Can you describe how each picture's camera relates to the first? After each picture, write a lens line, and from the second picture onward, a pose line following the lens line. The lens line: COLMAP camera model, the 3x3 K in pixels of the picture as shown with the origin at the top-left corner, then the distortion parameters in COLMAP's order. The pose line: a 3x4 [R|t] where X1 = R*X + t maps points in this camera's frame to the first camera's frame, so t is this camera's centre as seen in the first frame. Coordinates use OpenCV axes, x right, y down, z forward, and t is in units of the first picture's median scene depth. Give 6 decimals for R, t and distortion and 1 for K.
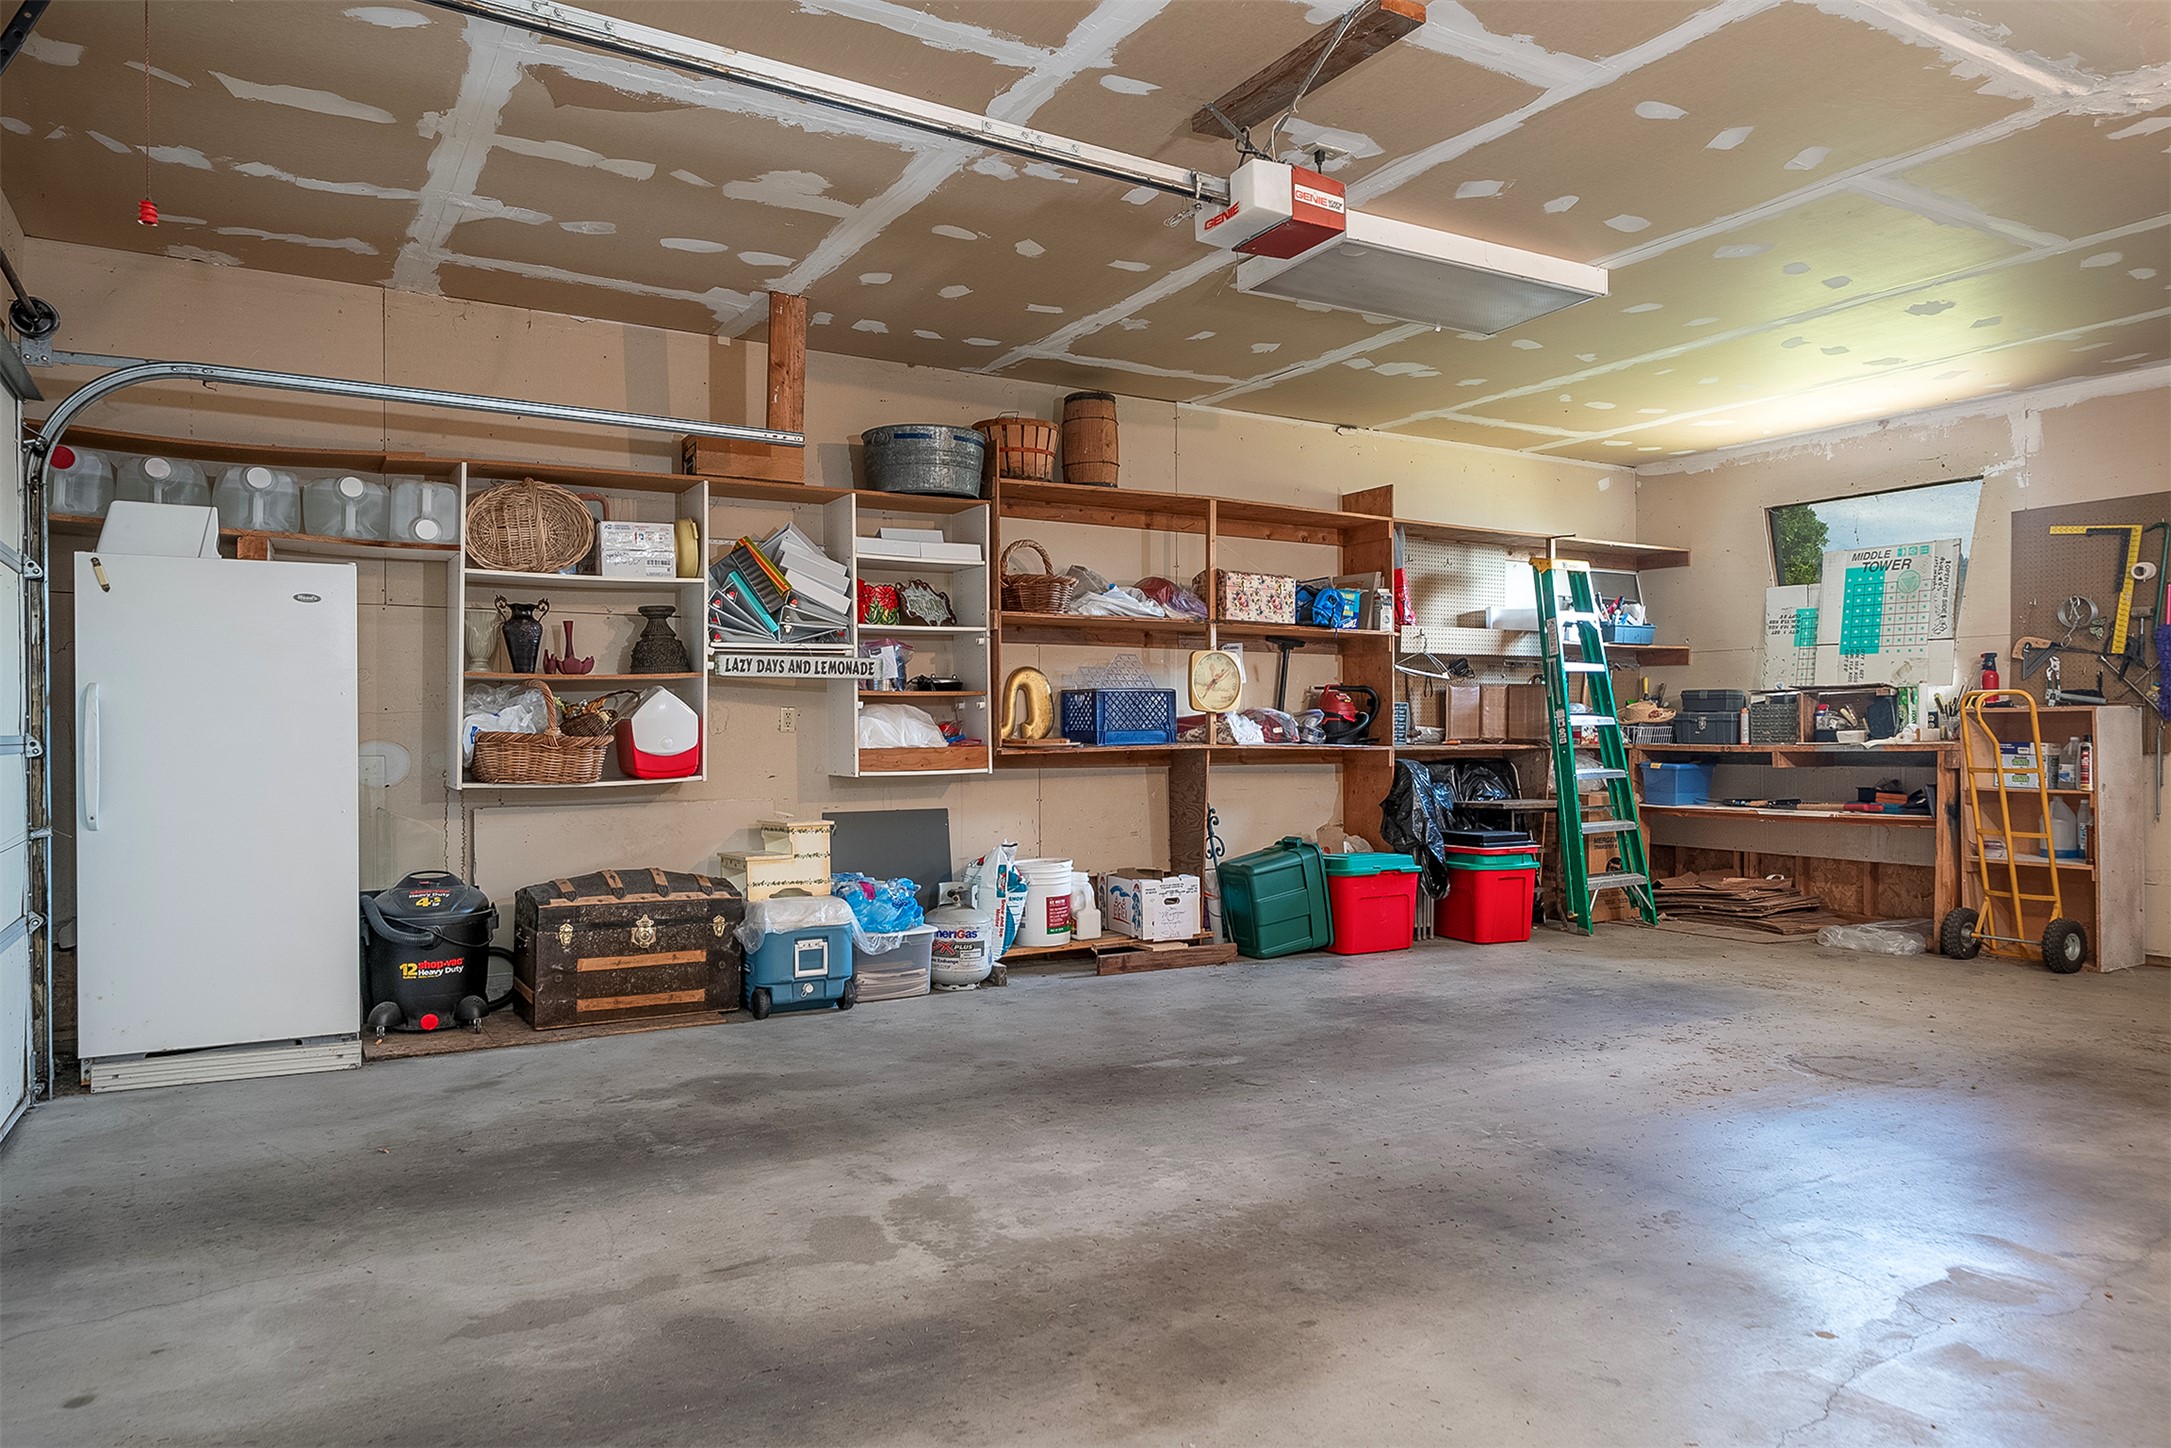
lens RADIAL K [[1412.8, 0, 1070.6], [0, 1412.8, 733.9], [0, 0, 1]] dist [0.002094, 0.000796]
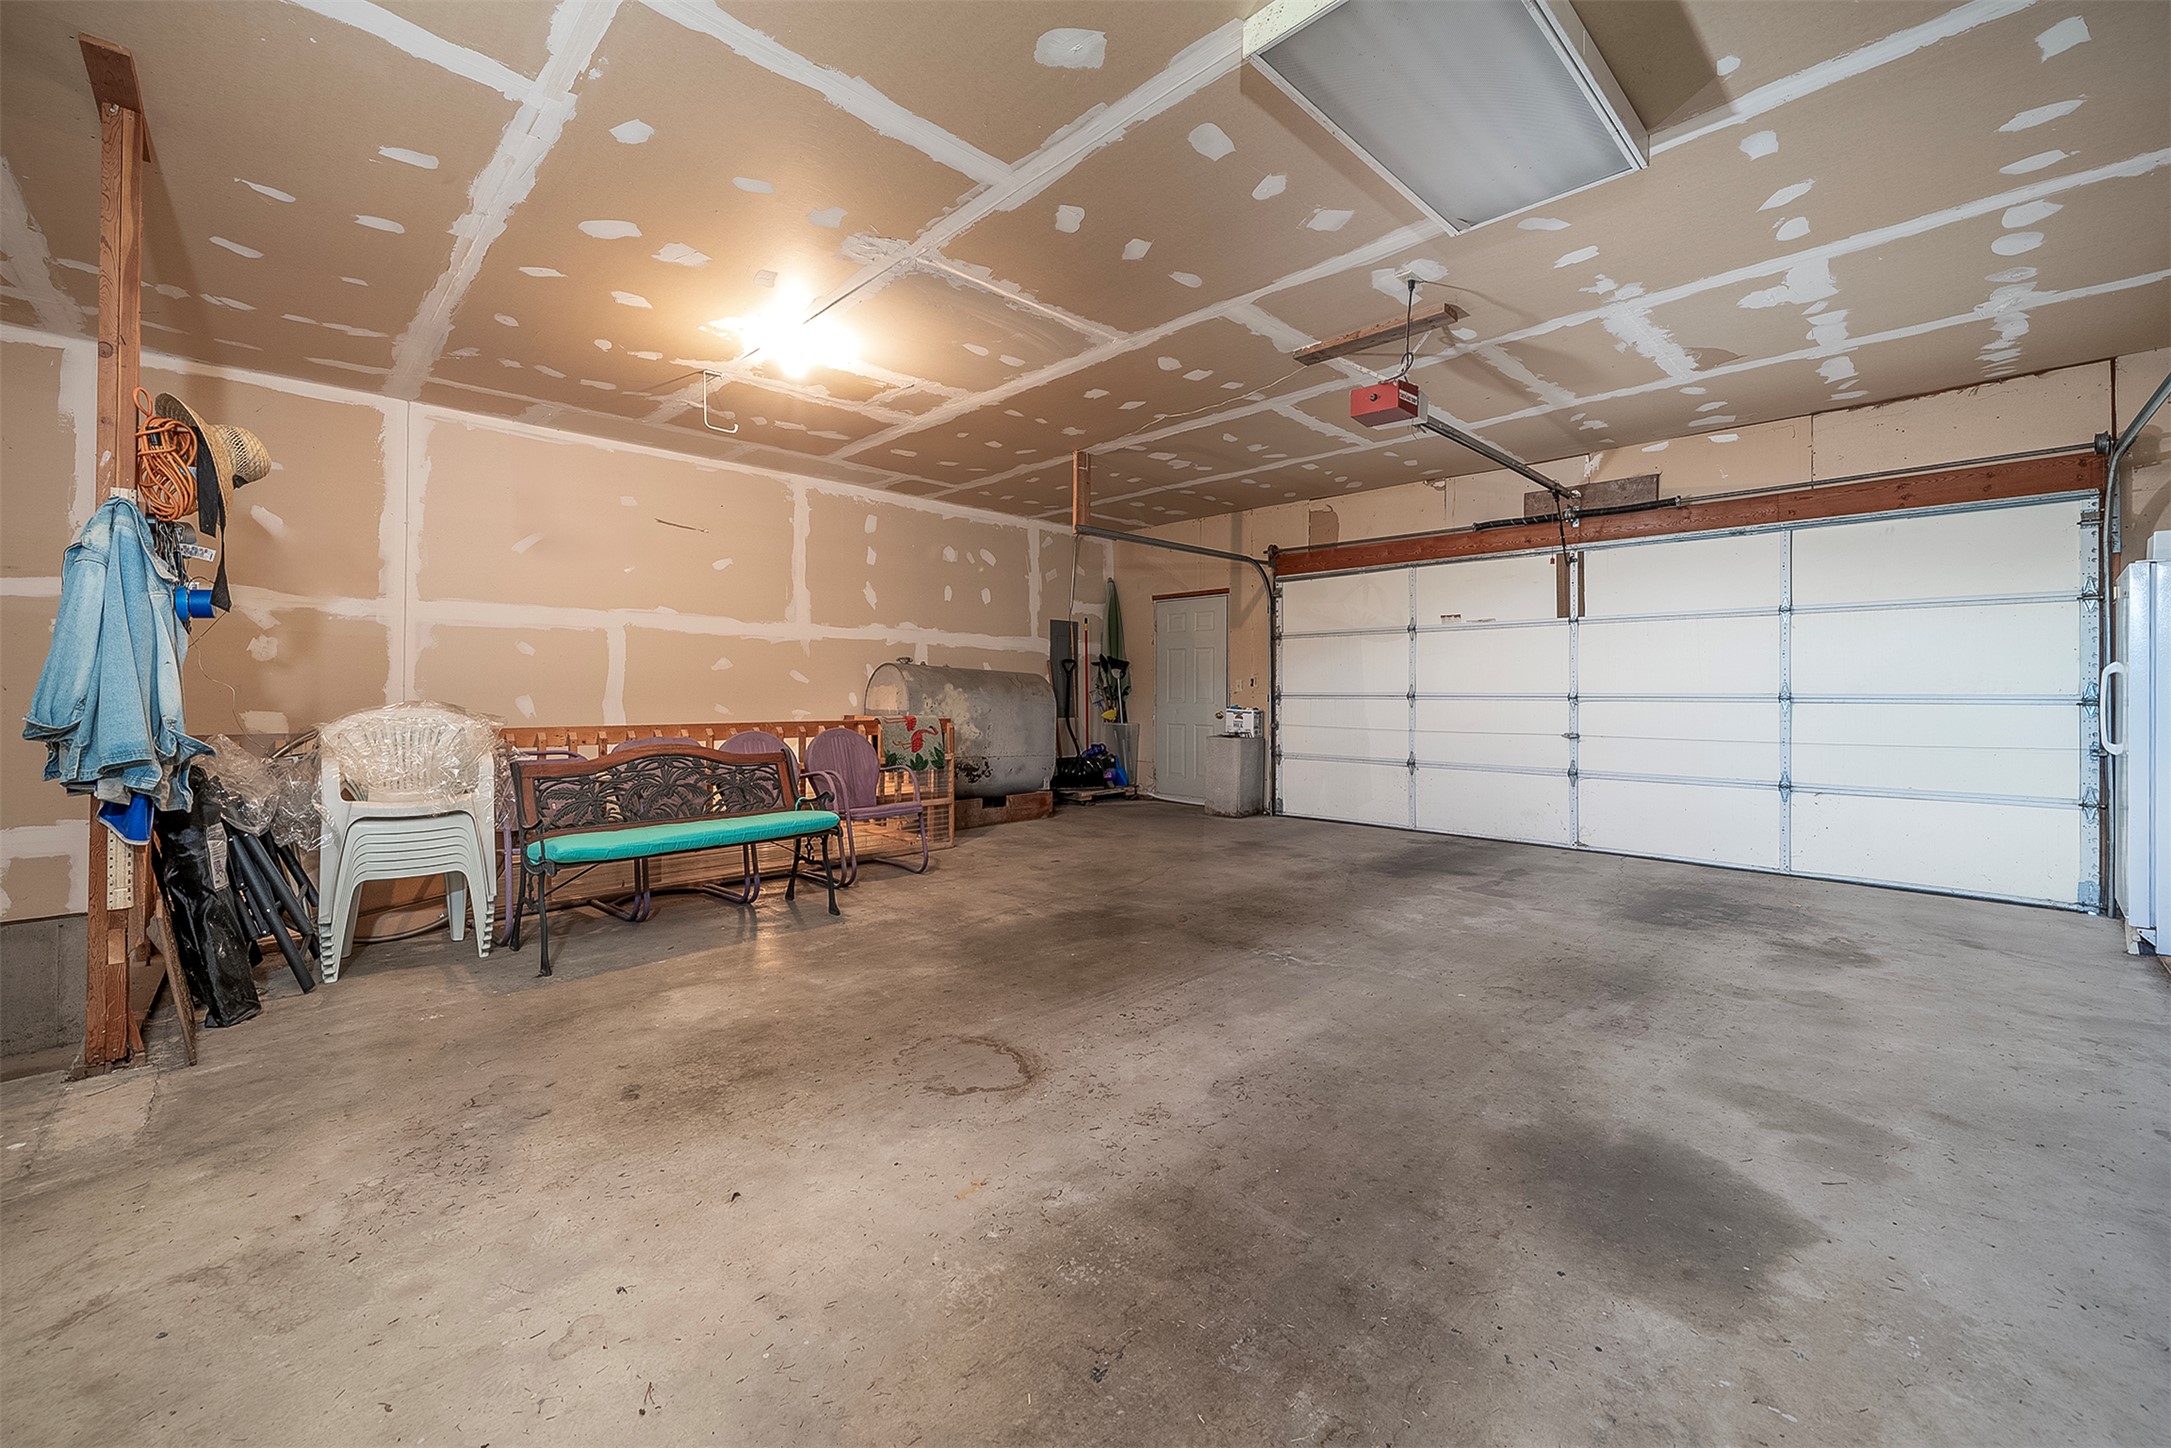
lens RADIAL K [[847.9, 0, 1080.9], [0, 847.9, 703.4], [0, 0, 1]] dist [-0.010932, -0.000037]
pose [[-0.970694, 0.002338, -0.240307, 0.844552], [-0.000829, 0.999914, 0.013075, -0.001891], [0.240317, 0.012891, -0.970609, 2.107042]]
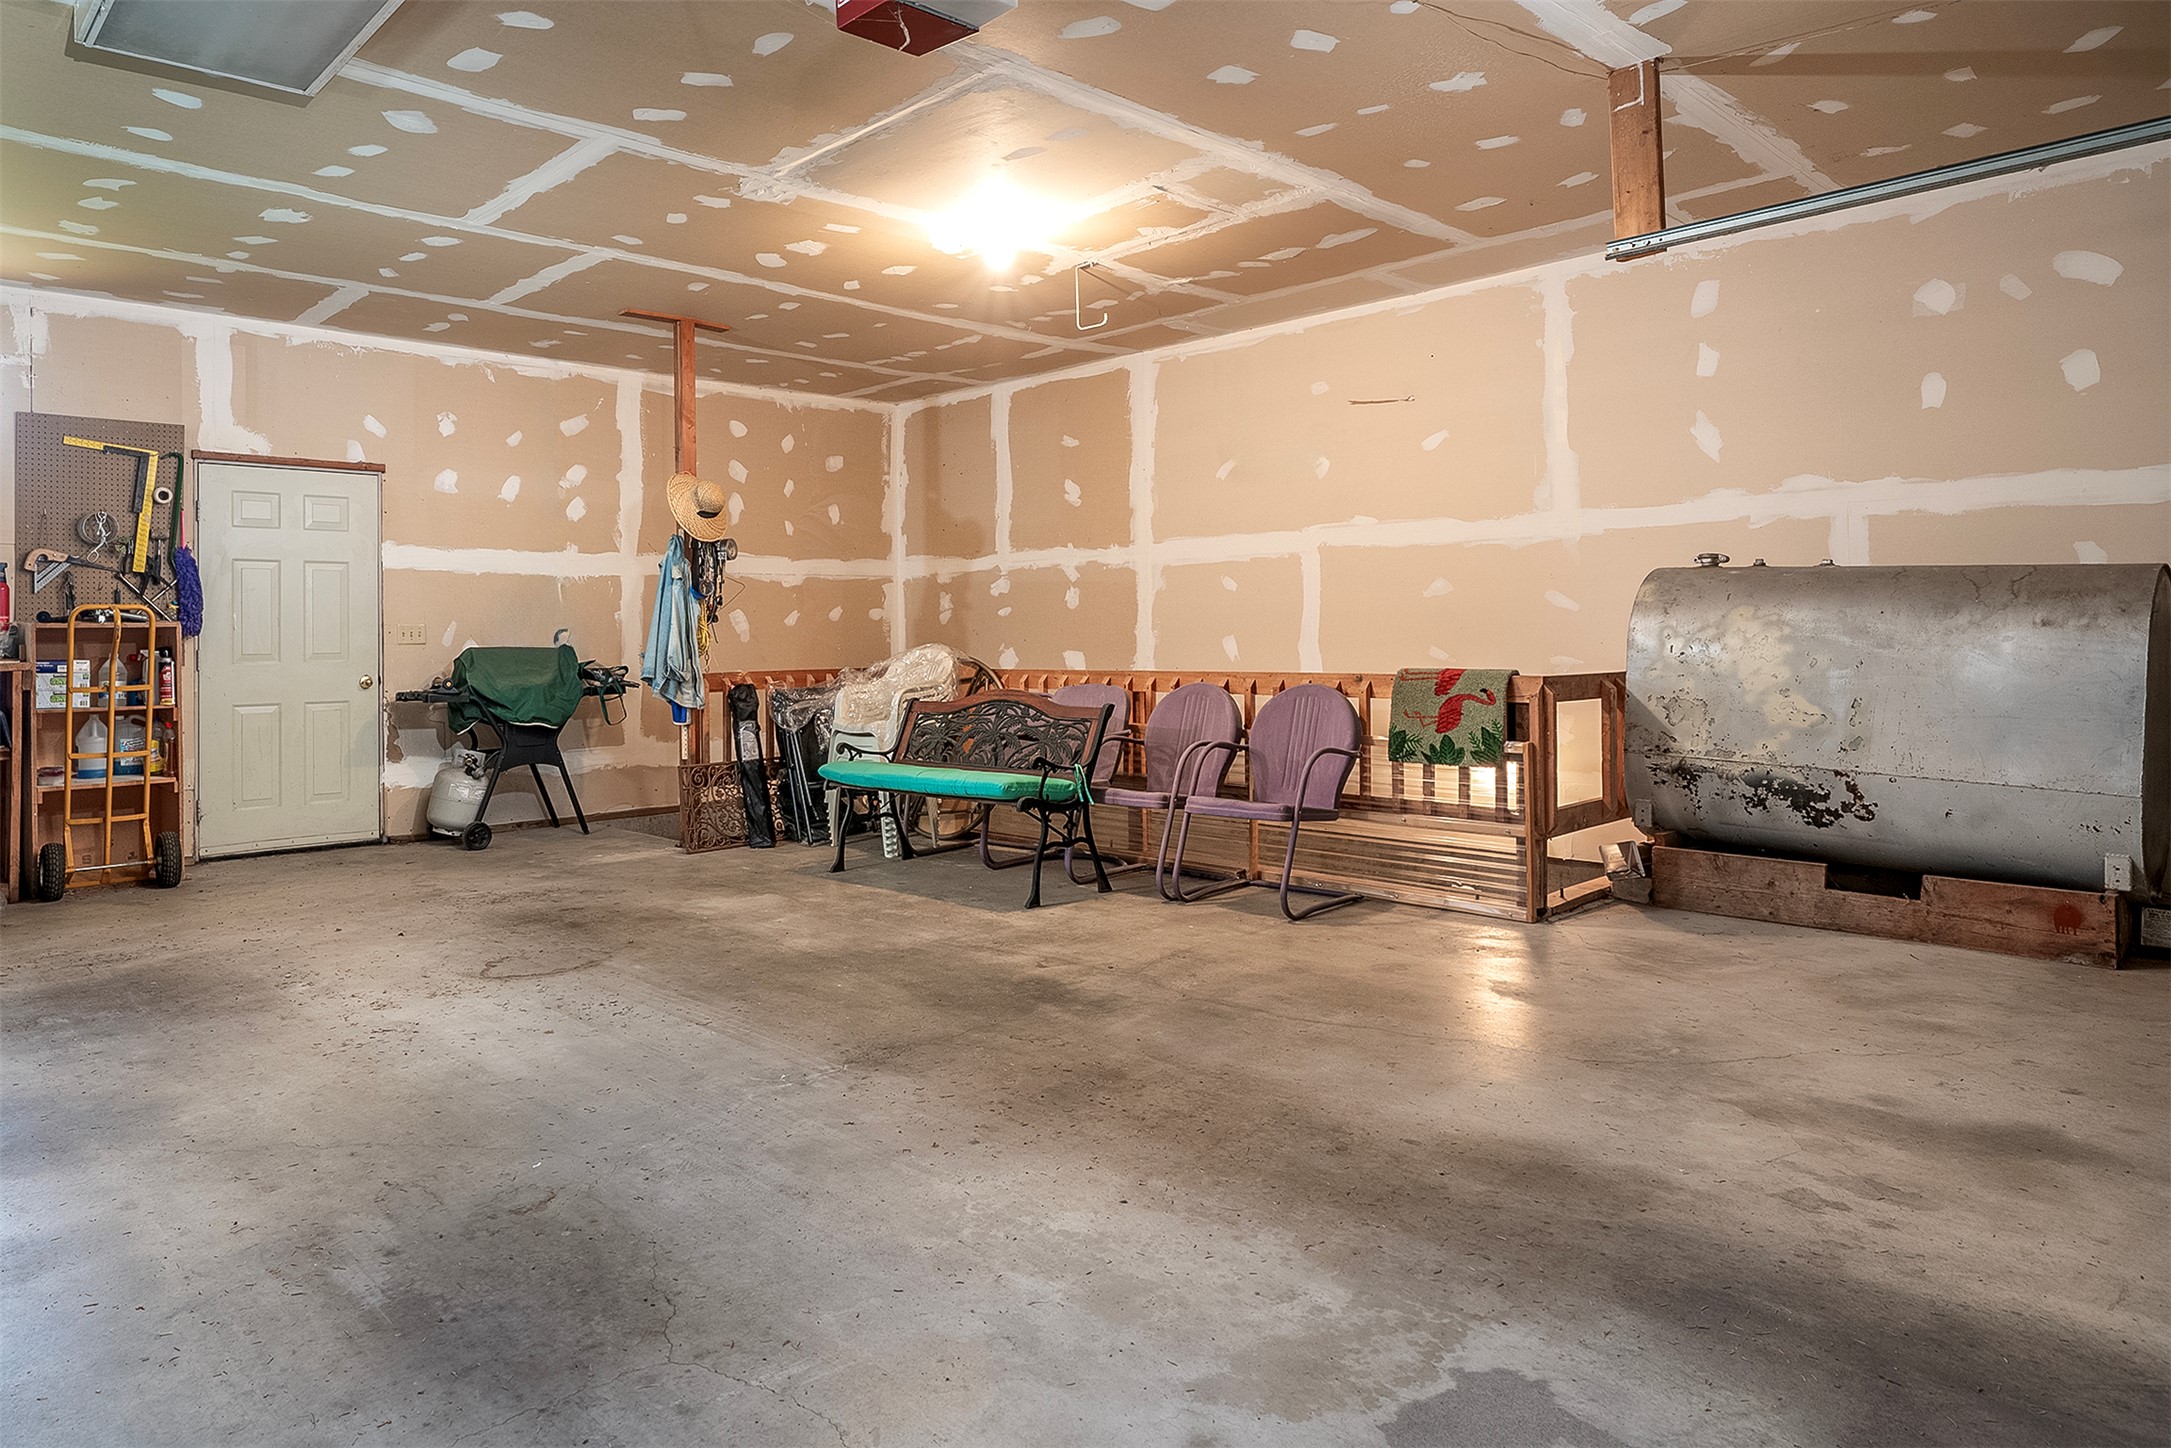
lens RADIAL K [[1328.1, 0, 931.3], [0, 1328.1, 615.2], [0, 0, 1]] dist [-0.000780, 0.001599]
pose [[-0.197119, 0.019890, 0.980178, -0.641888], [0.015651, 0.999731, -0.017140, 0.000433], [-0.980255, 0.011963, -0.197377, 1.241286]]
